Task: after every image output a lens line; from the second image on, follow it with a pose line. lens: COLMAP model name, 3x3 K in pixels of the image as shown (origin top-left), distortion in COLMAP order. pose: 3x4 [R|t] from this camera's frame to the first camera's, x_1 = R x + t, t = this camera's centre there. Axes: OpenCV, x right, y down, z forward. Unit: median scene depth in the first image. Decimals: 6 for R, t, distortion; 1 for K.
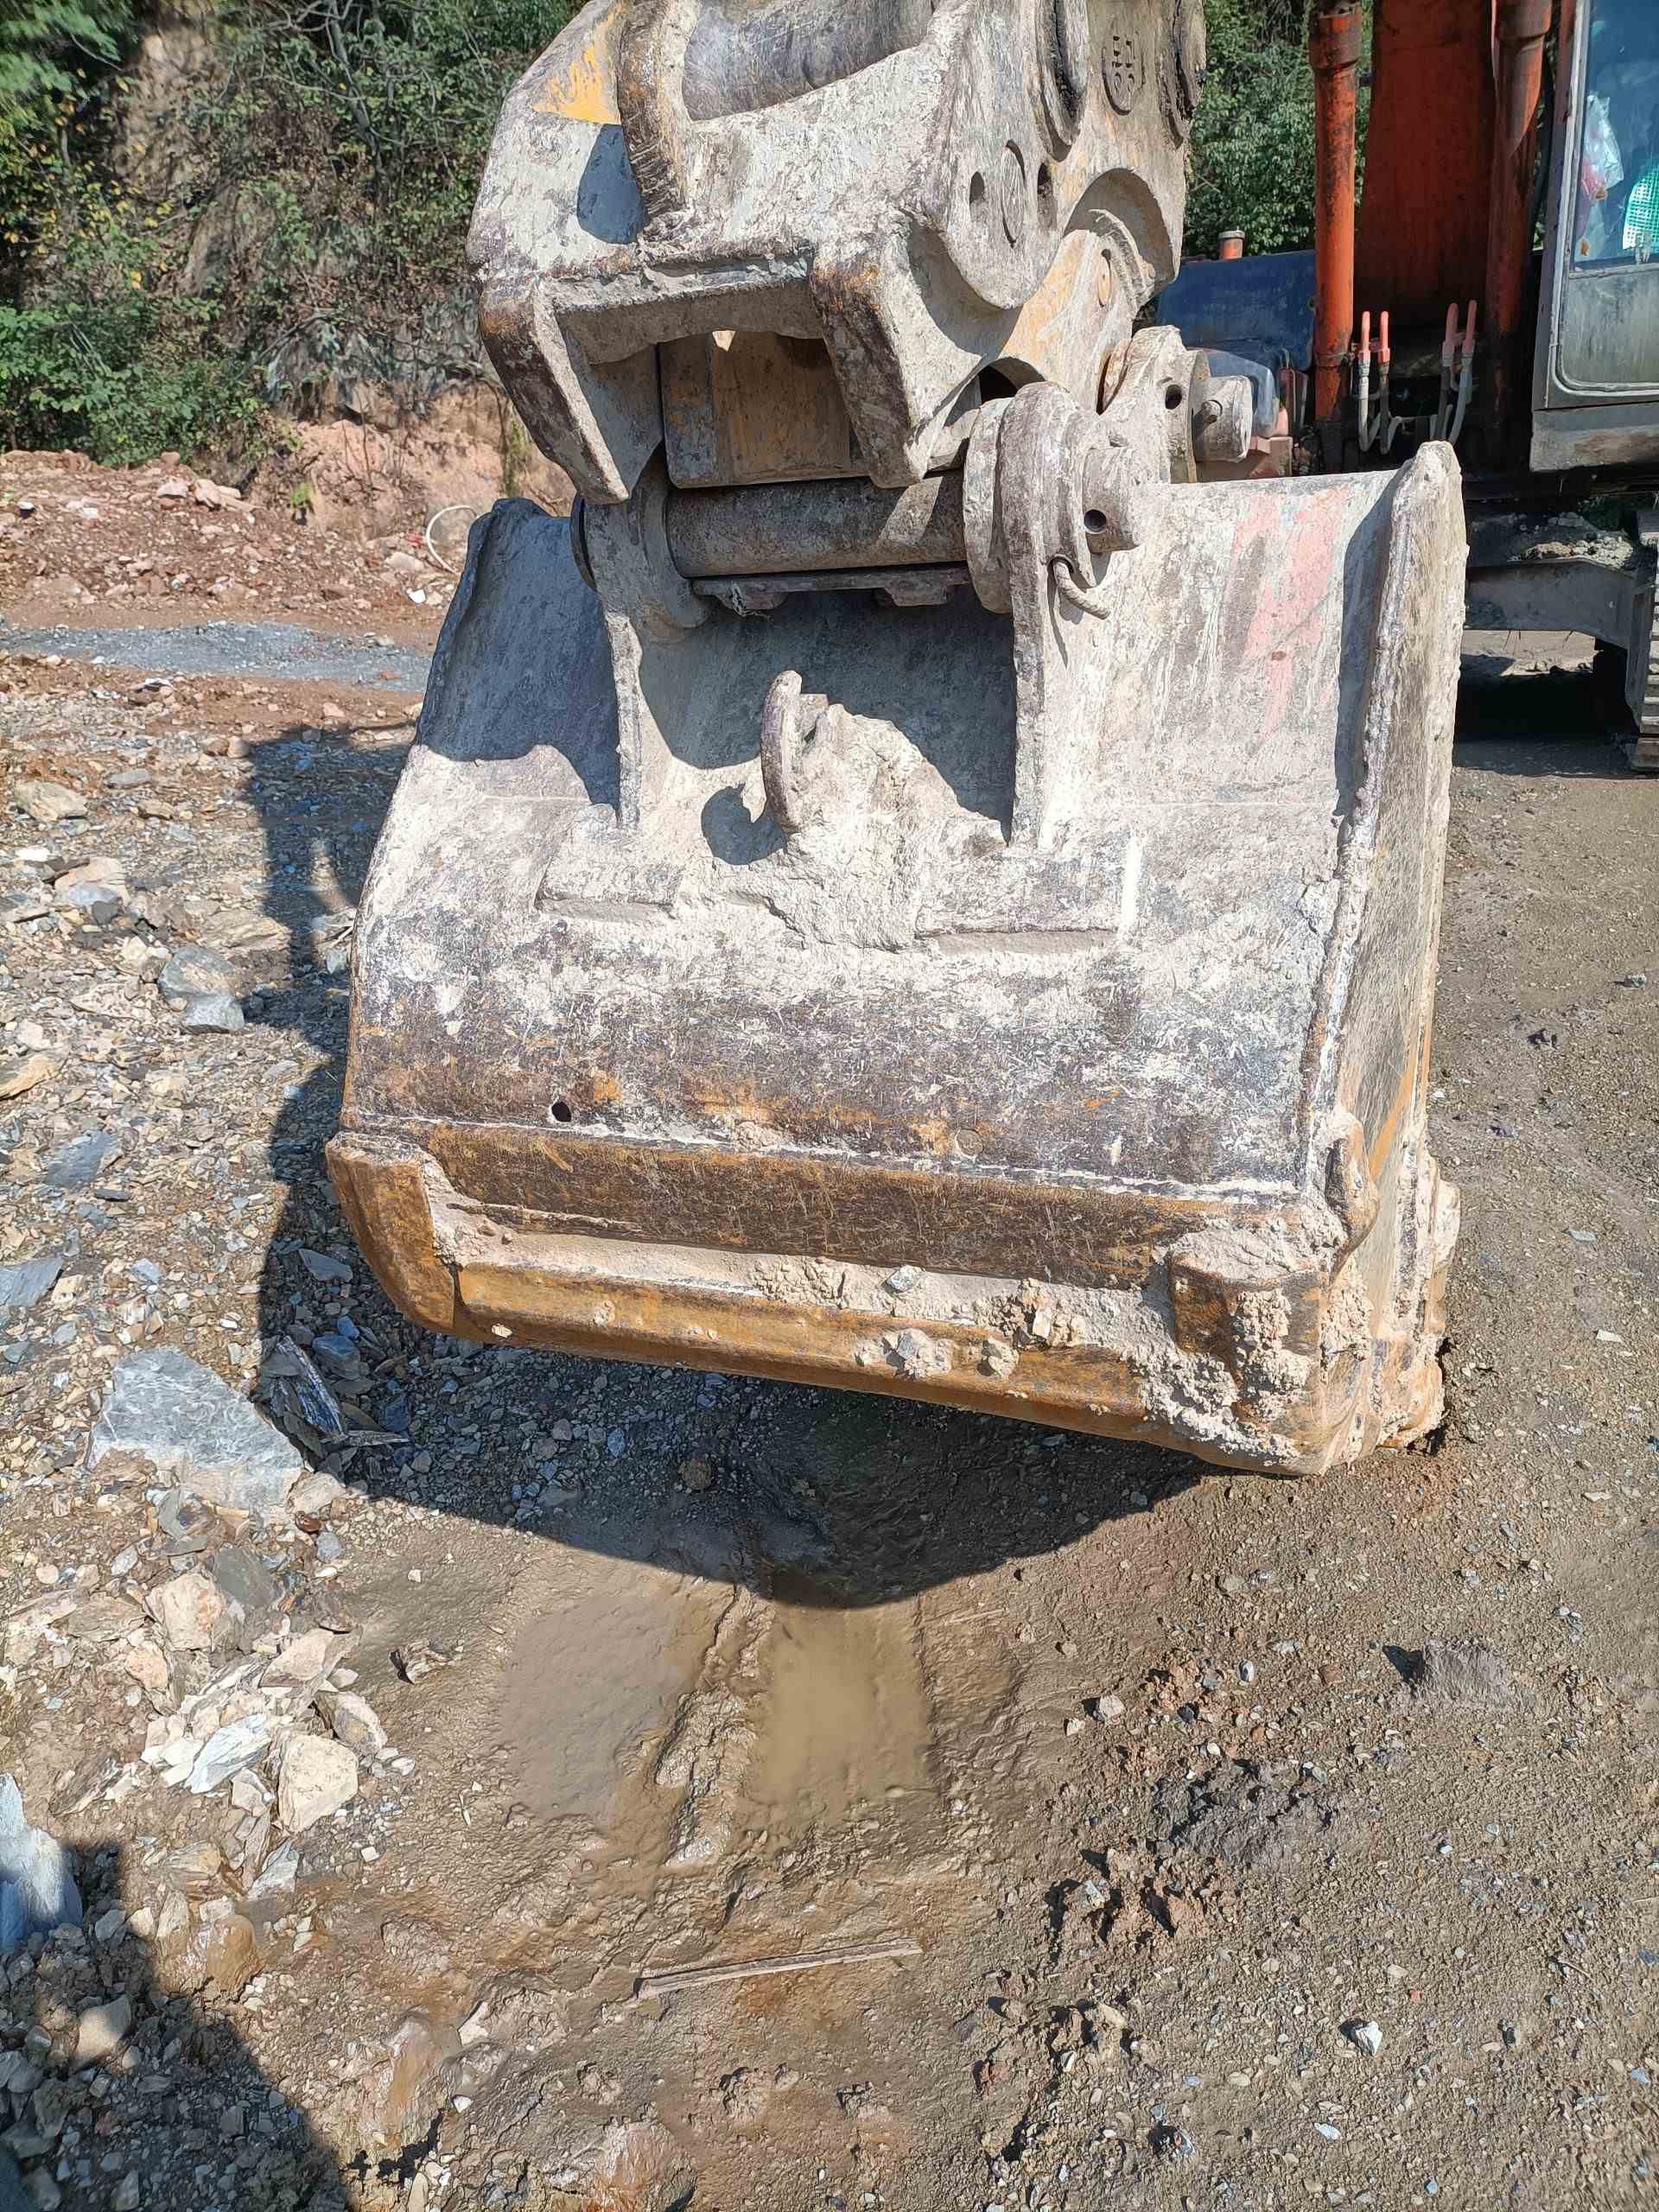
lens RADIAL K [[1642.0, 0, 828.3], [0, 1642.0, 1107.4], [0, 0, 1]] dist [0.028763, -0.002866]
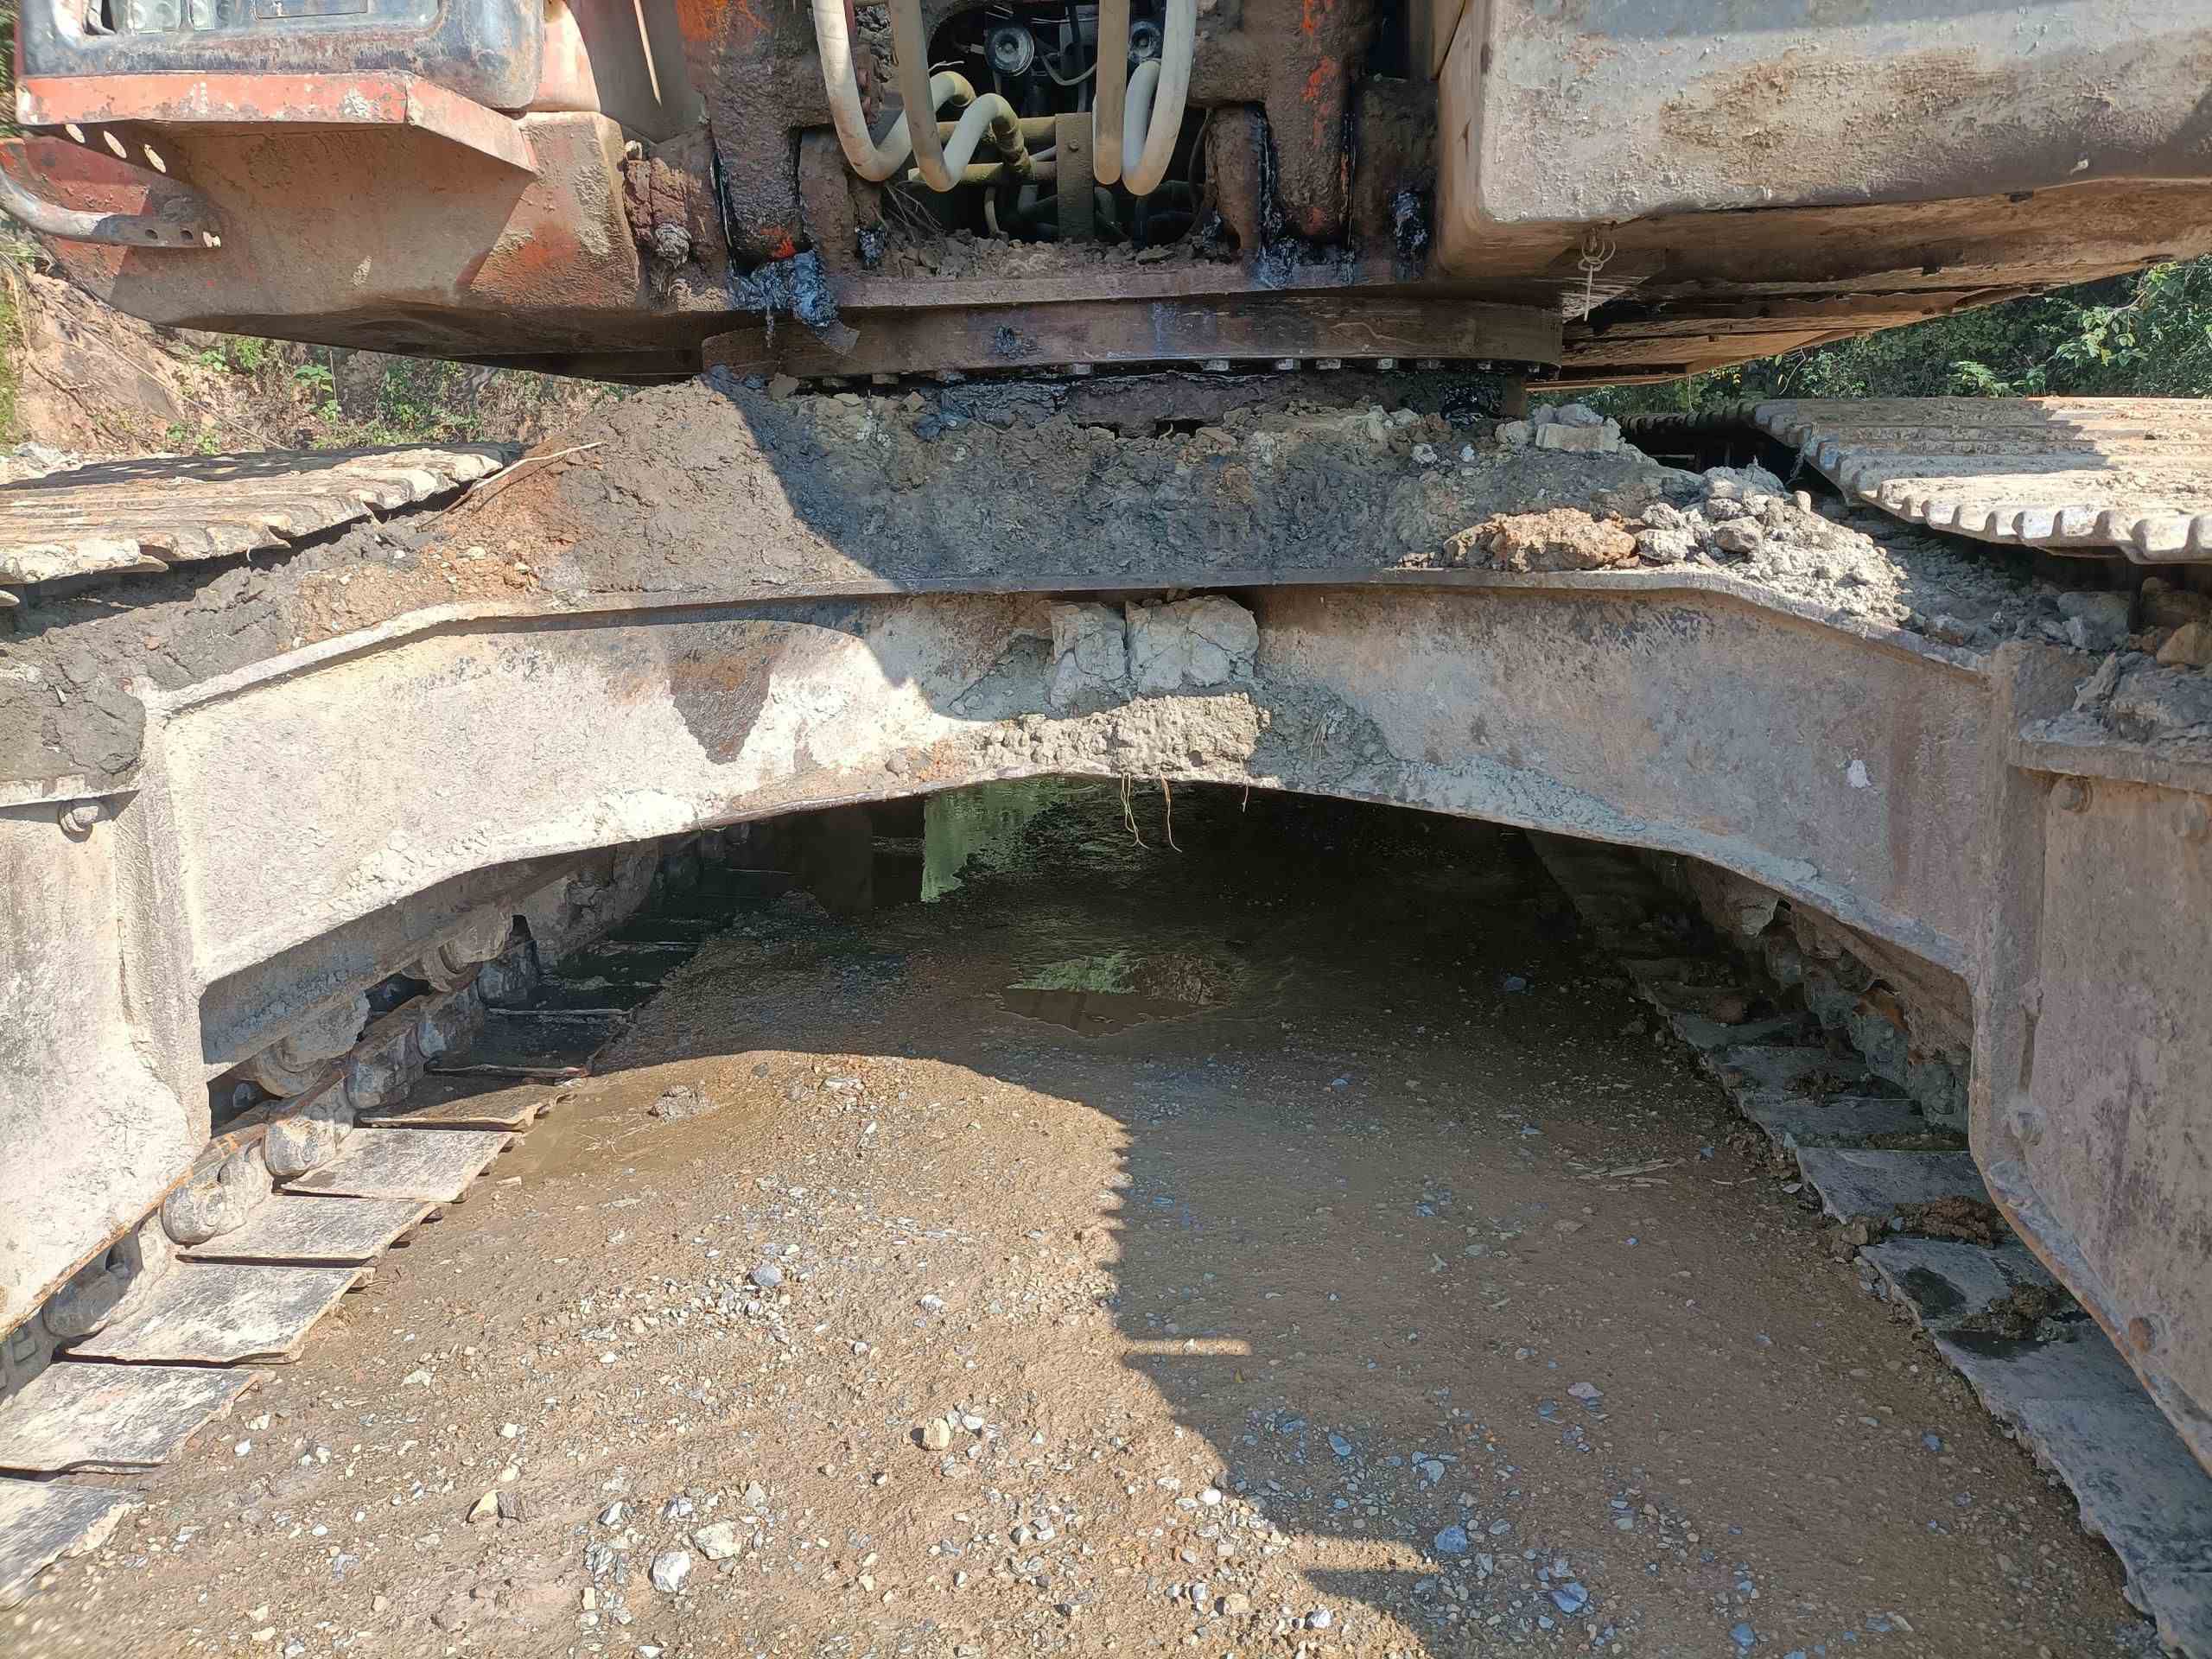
lens RADIAL K [[1642.0, 0, 1106.3], [0, 1642.0, 829.7], [0, 0, 1]] dist [0.028763, -0.002866]
pose [[0.939657, -0.039329, 0.339850, 0.281519], [0.080882, 0.990748, -0.108977, -0.268580], [-0.332420, 0.129889, 0.934144, 0.787855]]
